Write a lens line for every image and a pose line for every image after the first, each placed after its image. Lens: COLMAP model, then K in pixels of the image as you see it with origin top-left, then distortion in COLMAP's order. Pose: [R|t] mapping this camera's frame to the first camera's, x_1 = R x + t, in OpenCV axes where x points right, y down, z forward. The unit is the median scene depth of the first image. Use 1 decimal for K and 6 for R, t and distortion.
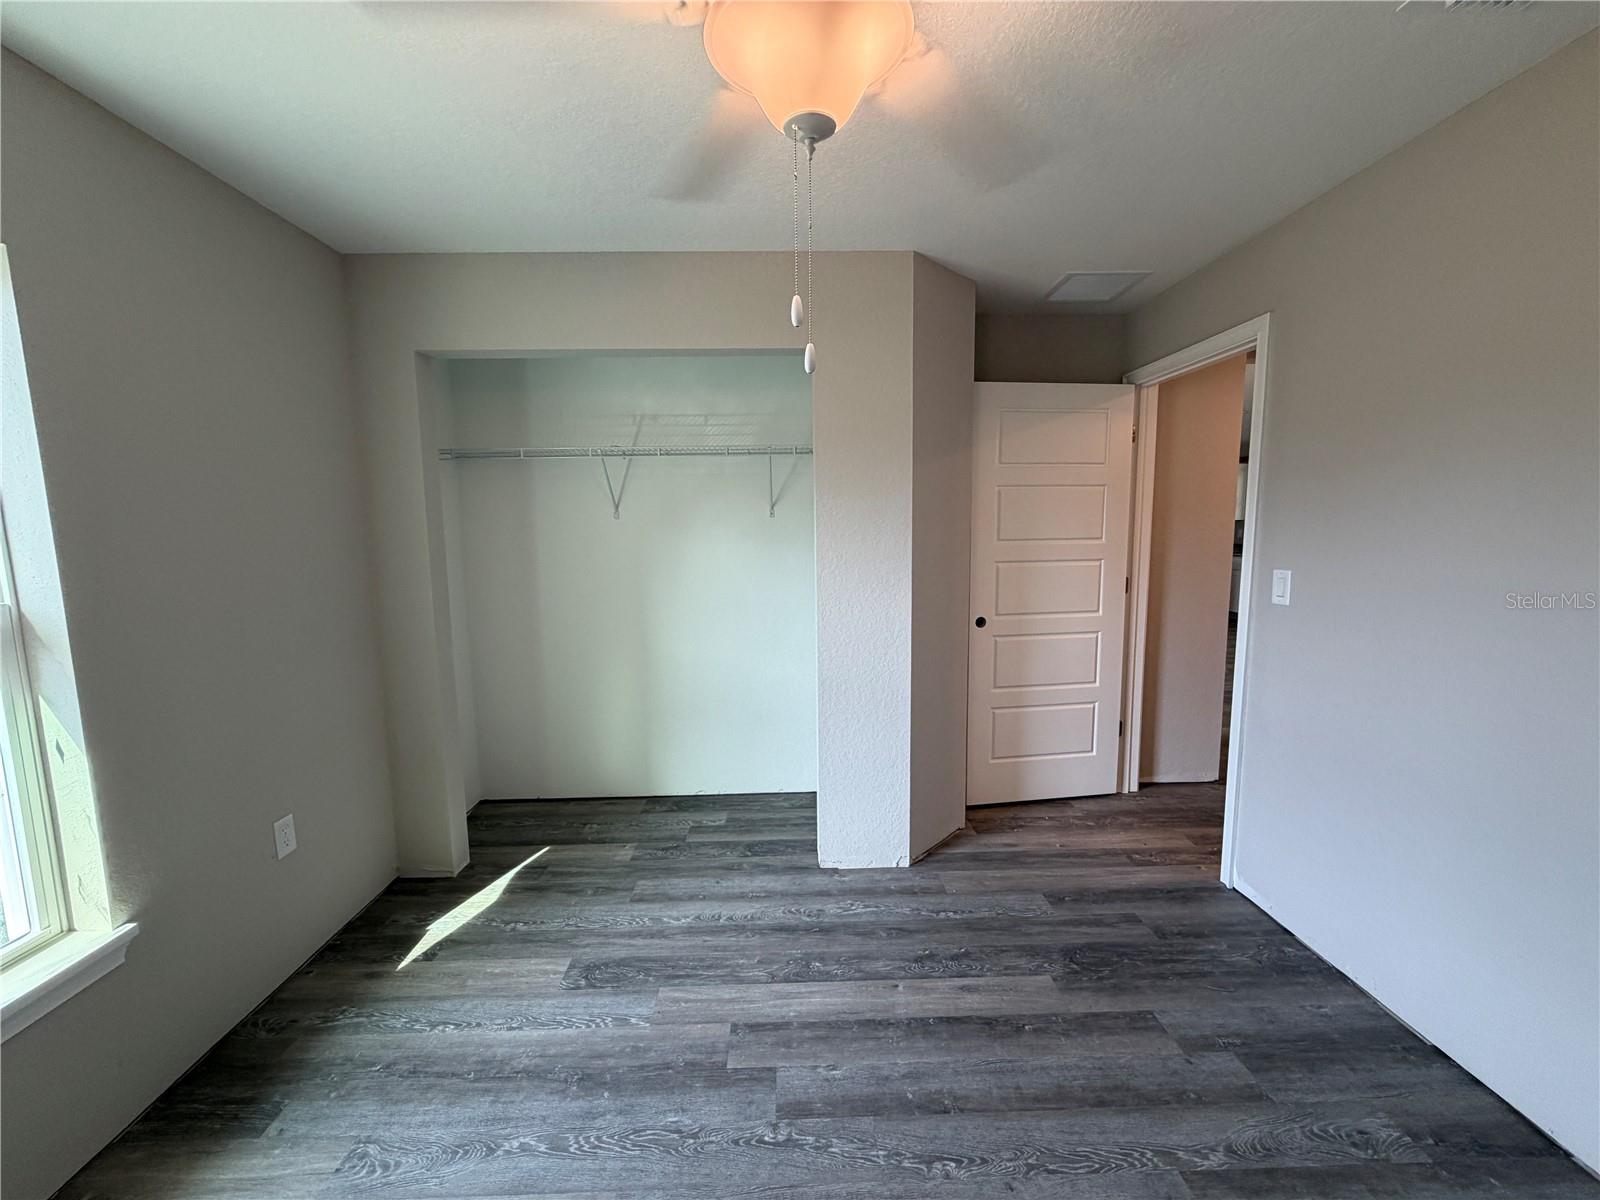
lens RADIAL K [[637.5, 0, 799.6], [0, 637.5, 601.8], [0, 0, 1]] dist [0.000919, 0.000434]
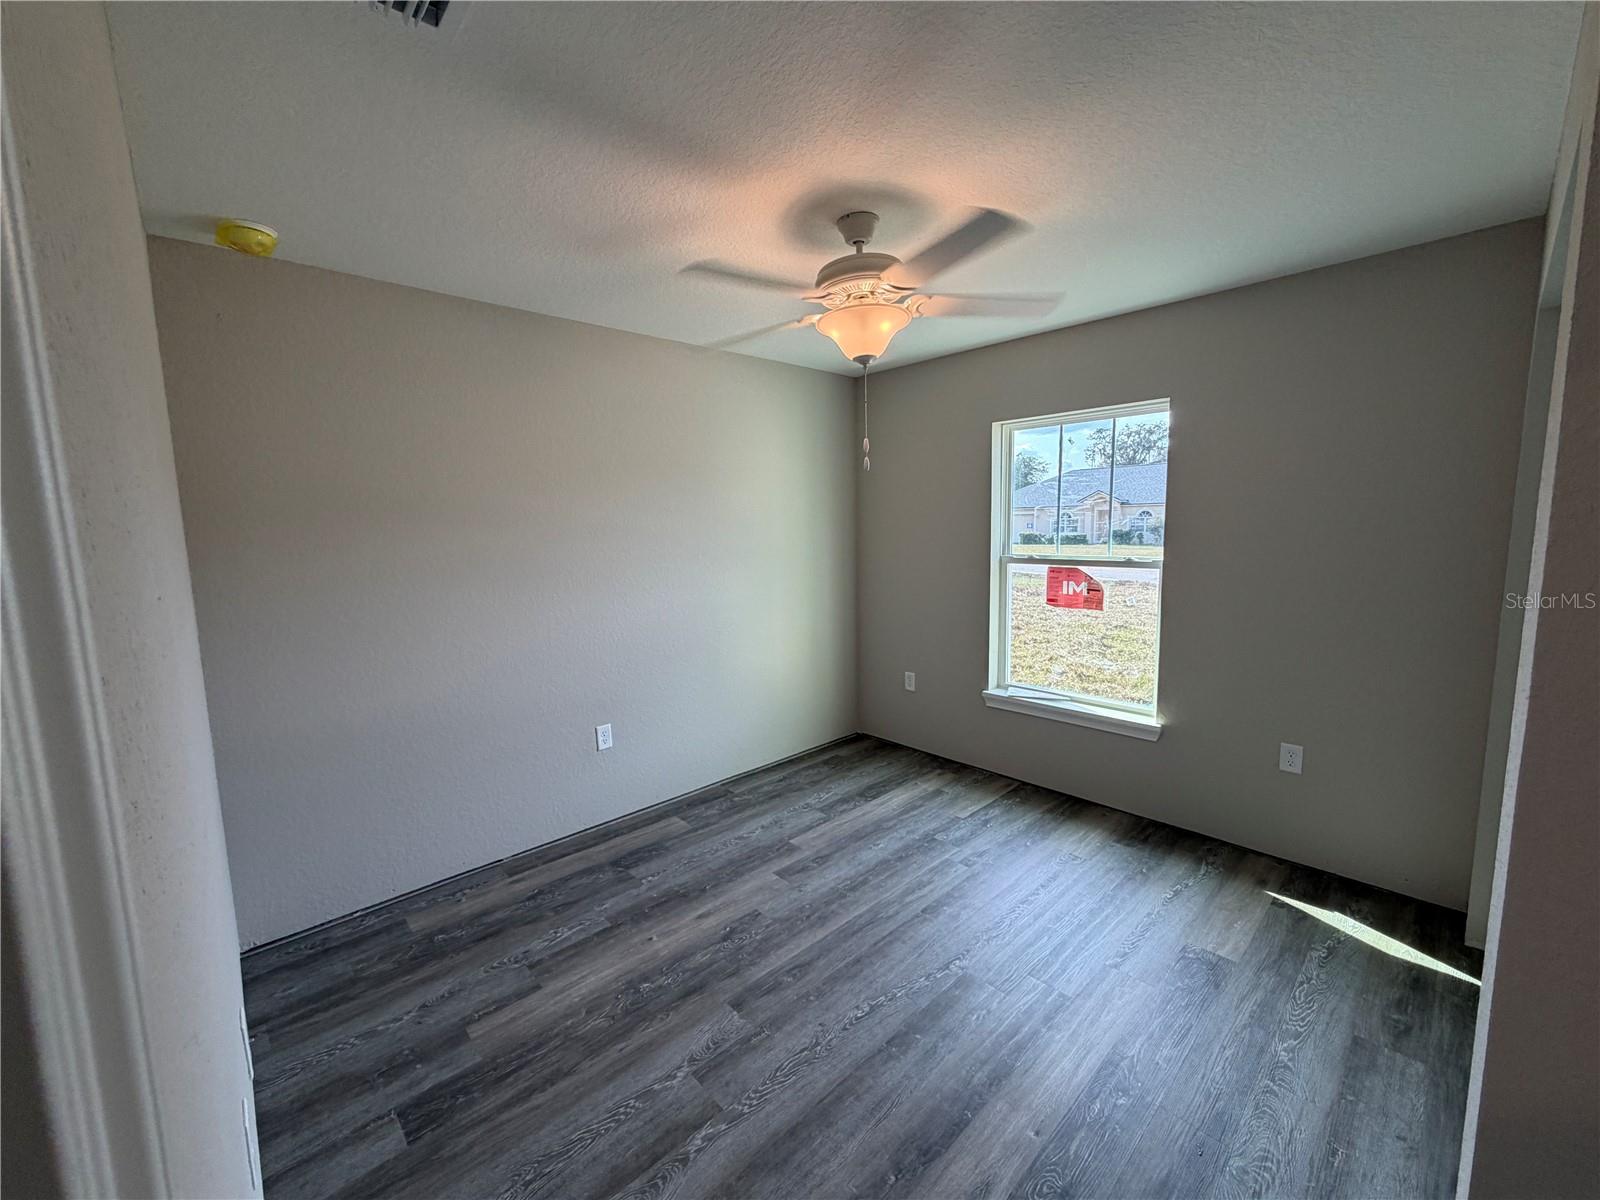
lens RADIAL K [[637.5, 0, 803.9], [0, 637.5, 599.2], [0, 0, 1]] dist [0.000919, 0.000434]
pose [[-0.741241, 0.111546, -0.661906, 0.971649], [-0.048851, 0.974516, 0.218935, -0.243459], [0.669459, 0.194618, -0.716902, 1.477640]]
